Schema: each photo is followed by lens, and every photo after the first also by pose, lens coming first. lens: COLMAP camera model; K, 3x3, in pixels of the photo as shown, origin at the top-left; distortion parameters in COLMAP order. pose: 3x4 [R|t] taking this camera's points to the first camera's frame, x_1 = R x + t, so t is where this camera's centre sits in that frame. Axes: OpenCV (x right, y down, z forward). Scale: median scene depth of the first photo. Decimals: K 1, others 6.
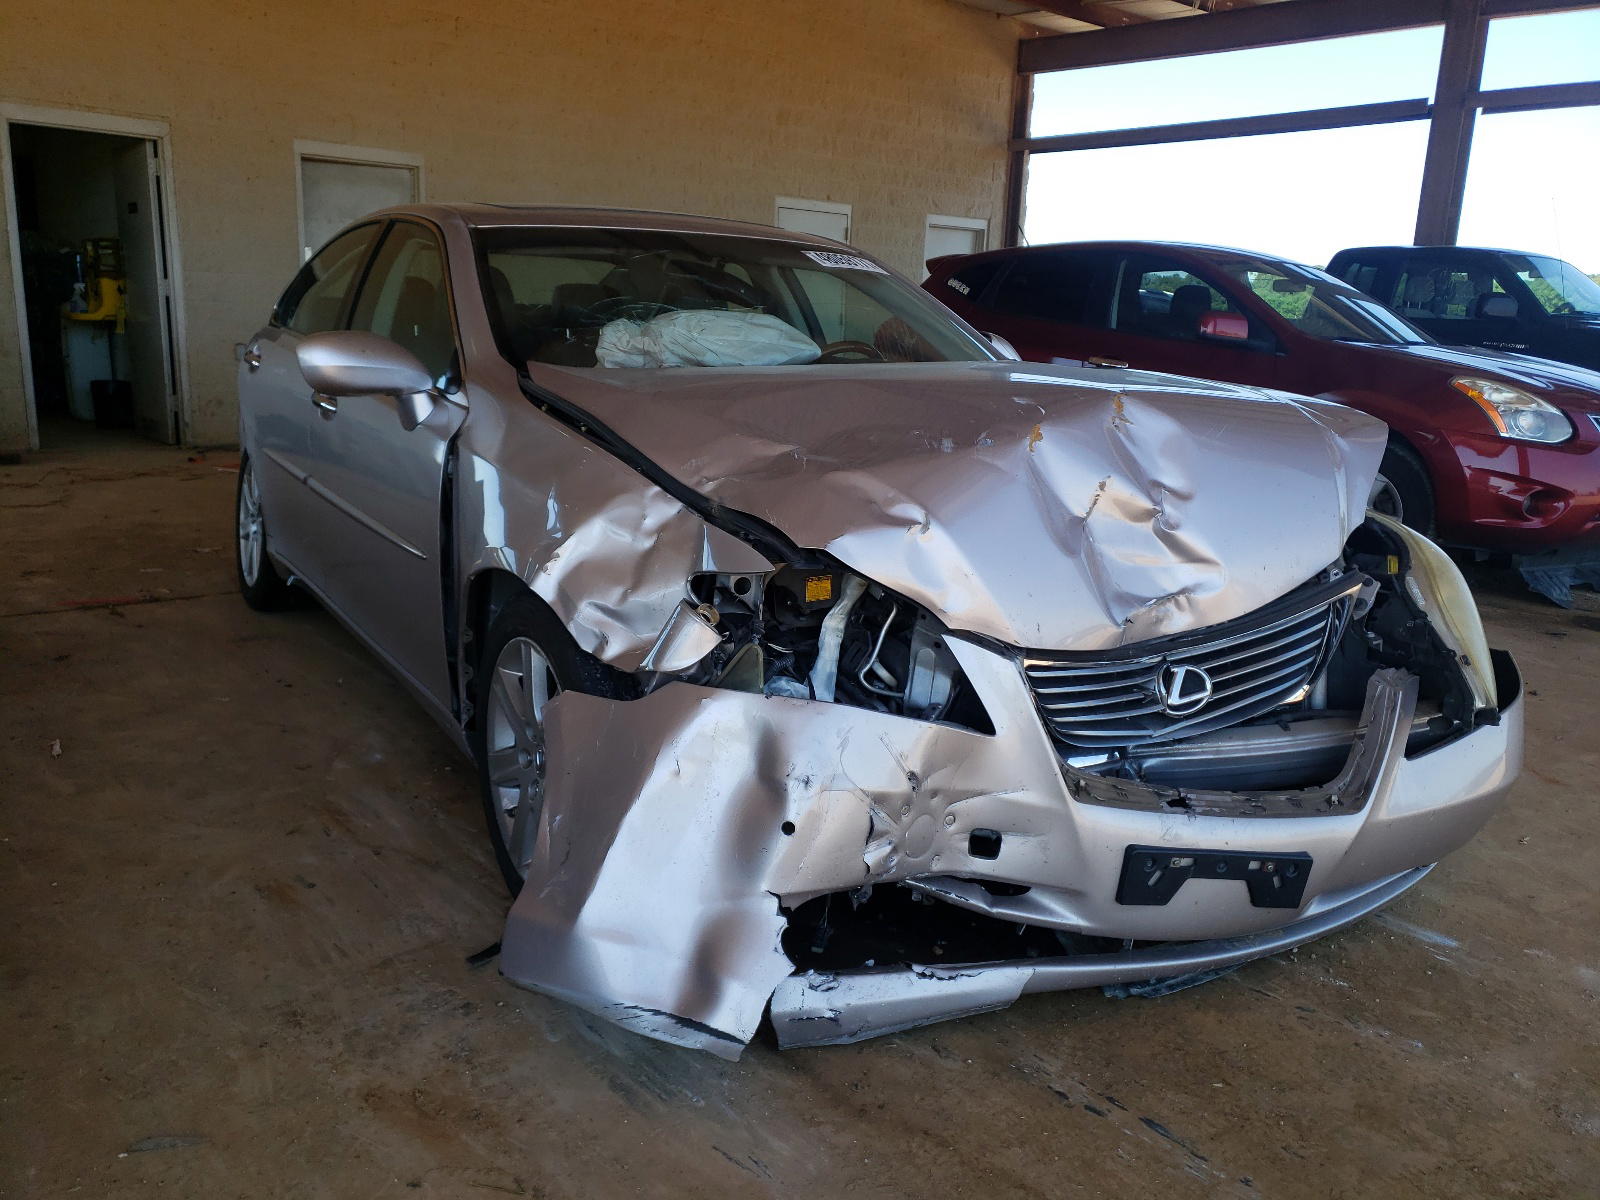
lens RADIAL K [[1258.3, 0, 800.0], [0, 1258.3, 600.0], [0, 0, 1]] dist [-0.003294, 0.000092]
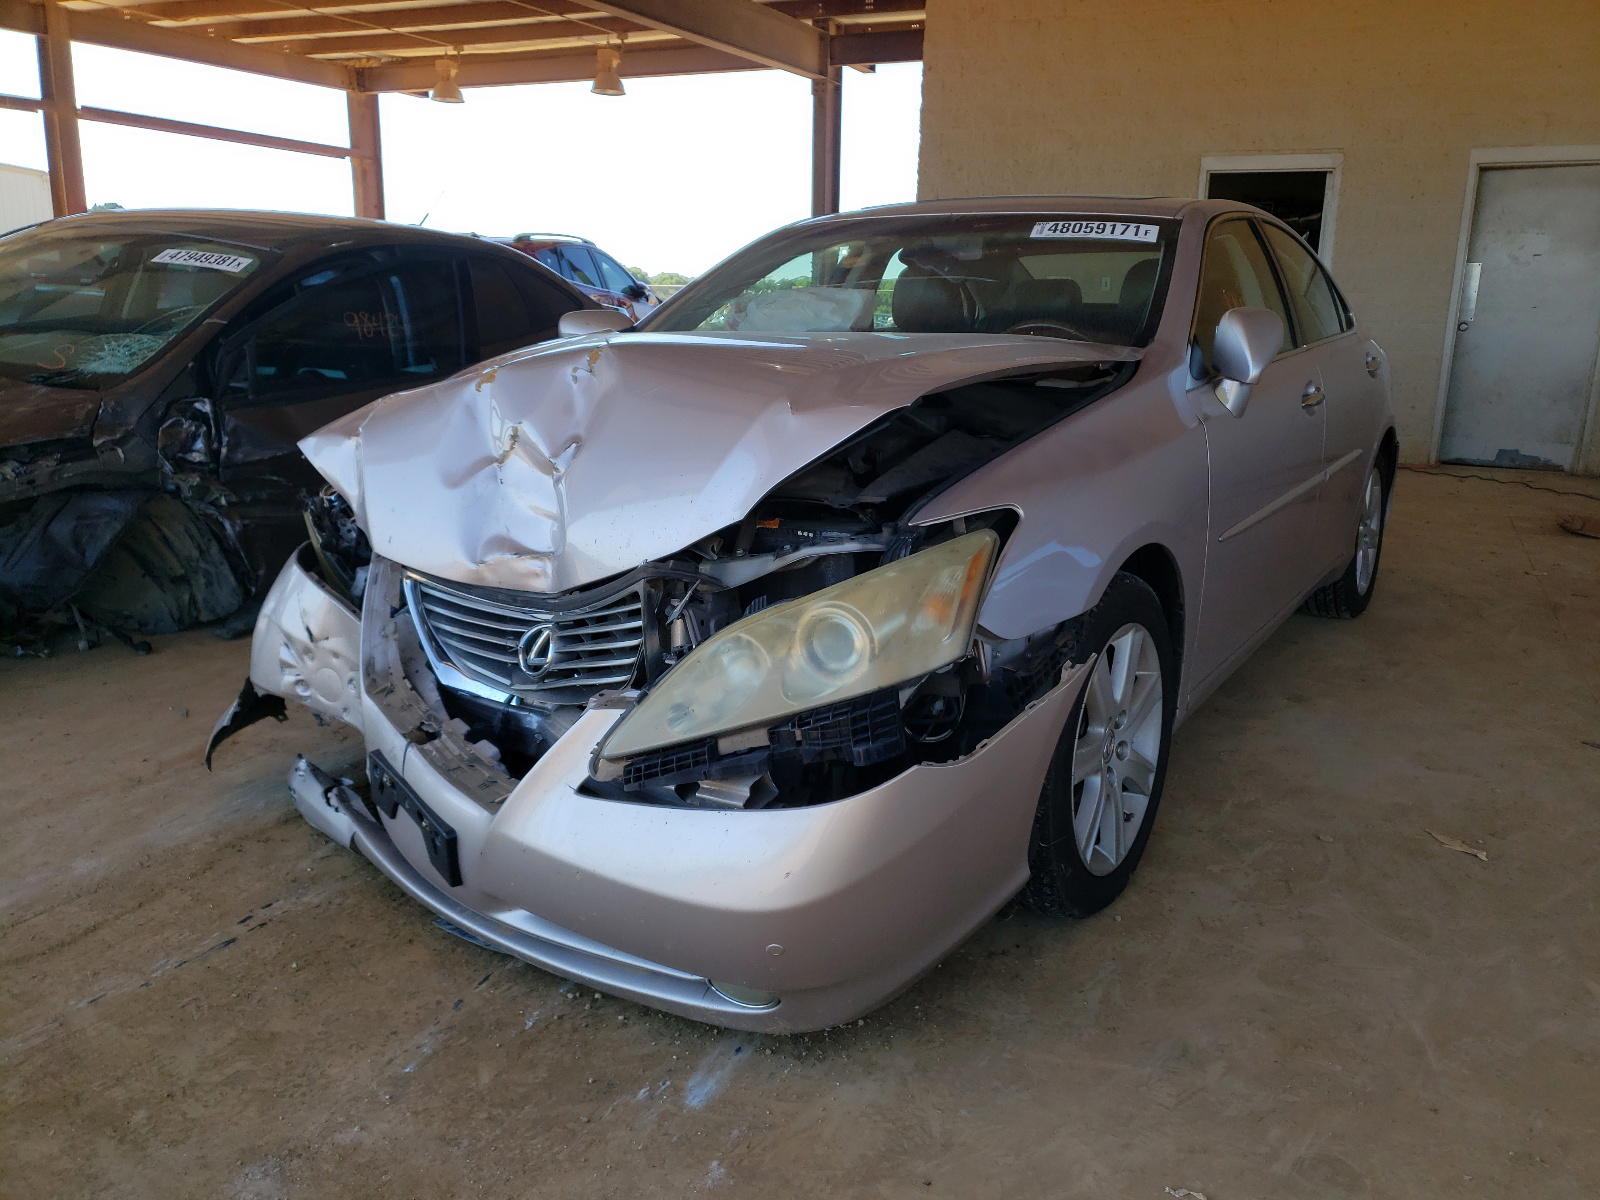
lens RADIAL K [[1194.7, 0, 794.1], [0, 1194.7, 649.0], [0, 0, 1]] dist [0.028629, 0.000028]
pose [[0.423904, 0.214475, -0.879946, 1.234722], [-0.202387, 0.969422, 0.138786, -0.100350], [0.882805, 0.119257, 0.454349, 0.786888]]
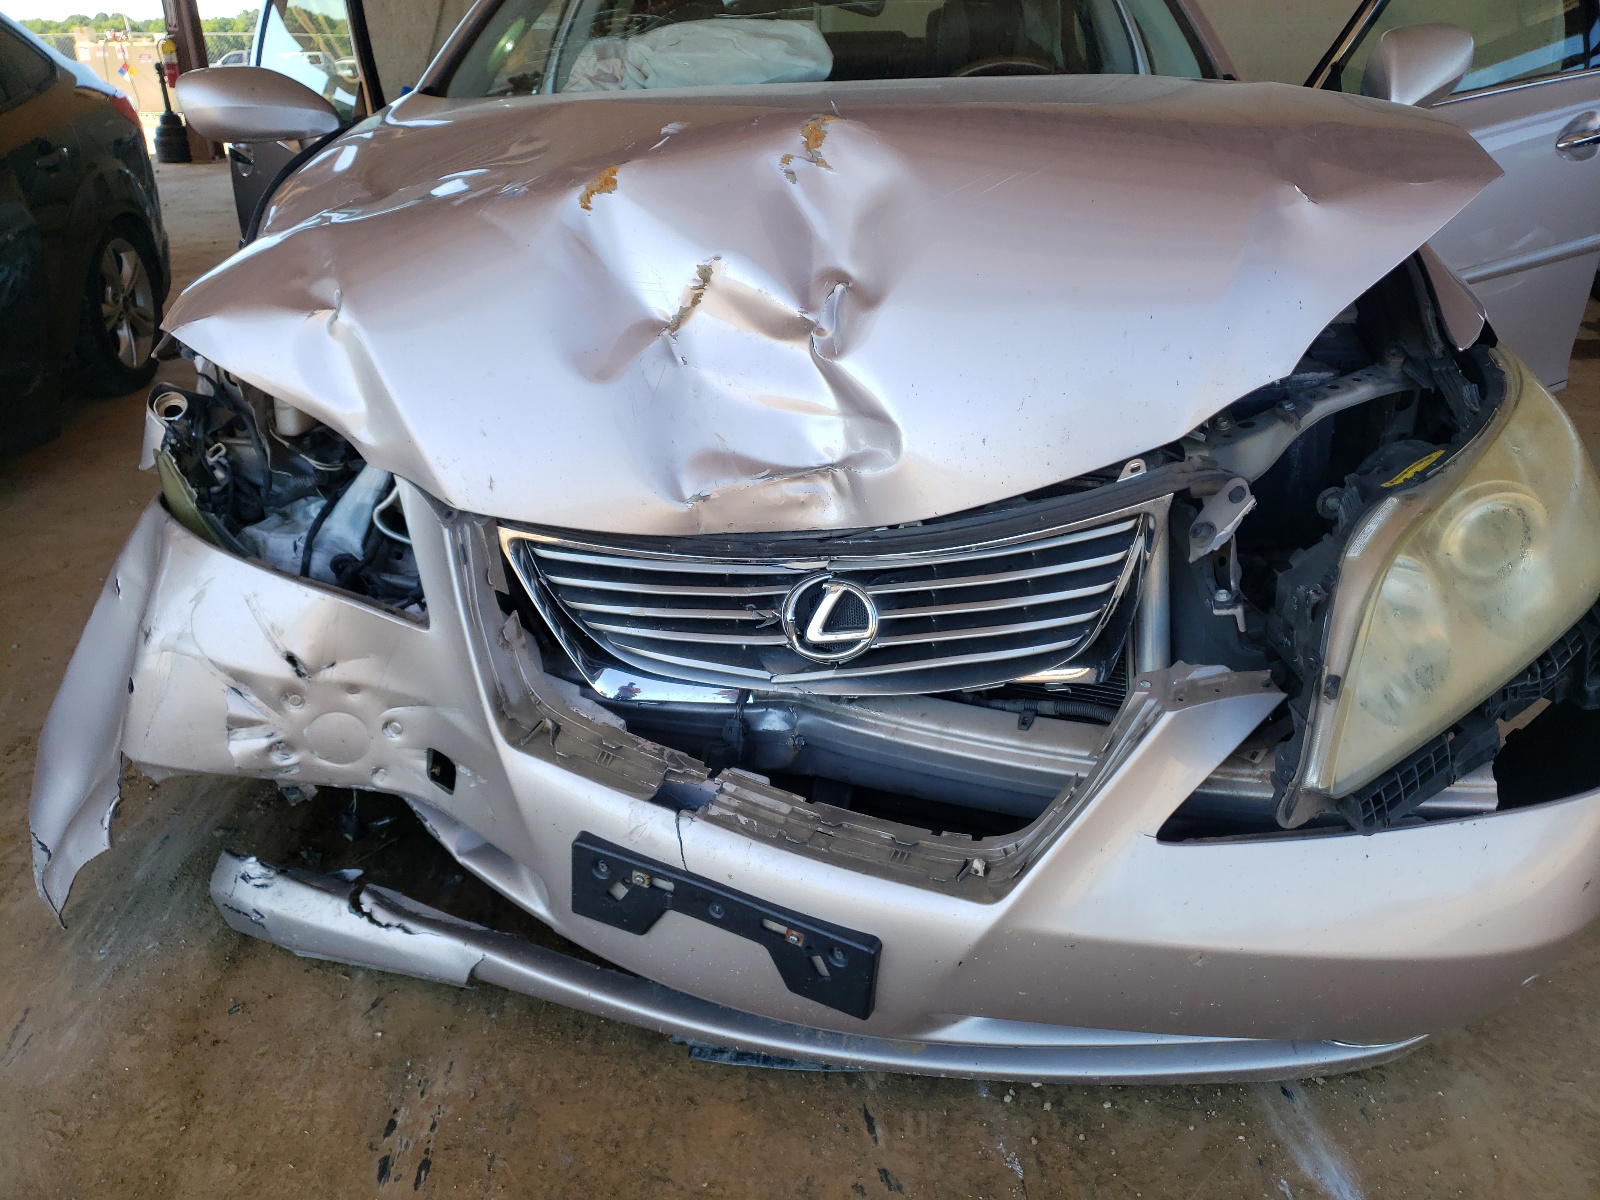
lens RADIAL K [[1199.9, 0, 800.0], [0, 1199.9, 600.0], [0, 0, 1]] dist [0.149326, -0.293543]
pose [[0.800591, 0.197977, -0.565561, 0.650629], [-0.090092, 0.972883, 0.213029, -0.065858], [0.592399, -0.119597, 0.796718, 0.542388]]
